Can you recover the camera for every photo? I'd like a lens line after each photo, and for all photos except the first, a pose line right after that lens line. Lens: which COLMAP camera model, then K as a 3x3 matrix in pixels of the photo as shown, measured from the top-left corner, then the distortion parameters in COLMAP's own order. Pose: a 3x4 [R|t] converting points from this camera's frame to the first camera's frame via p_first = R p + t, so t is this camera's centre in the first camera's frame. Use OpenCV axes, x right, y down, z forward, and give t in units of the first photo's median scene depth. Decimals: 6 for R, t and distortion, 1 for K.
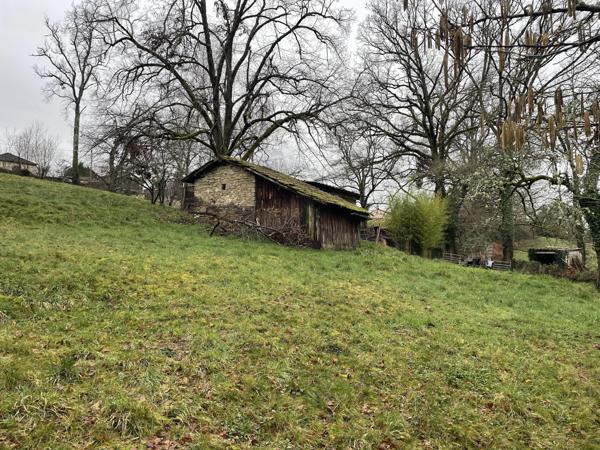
lens RADIAL K [[444.0, 0, 300.2], [0, 444.0, 224.2], [0, 0, 1]] dist [0.031961, -0.043242]
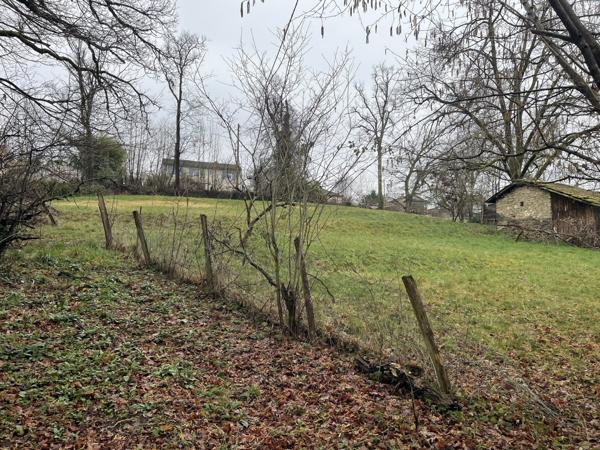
lens RADIAL K [[444.0, 0, 298.8], [0, 444.0, 226.3], [0, 0, 1]] dist [0.031961, -0.043242]
pose [[0.819593, -0.052874, -0.570501, 0.020239], [0.032223, 0.998410, -0.046240, 0.012754], [0.572039, 0.019515, 0.819994, -0.300721]]
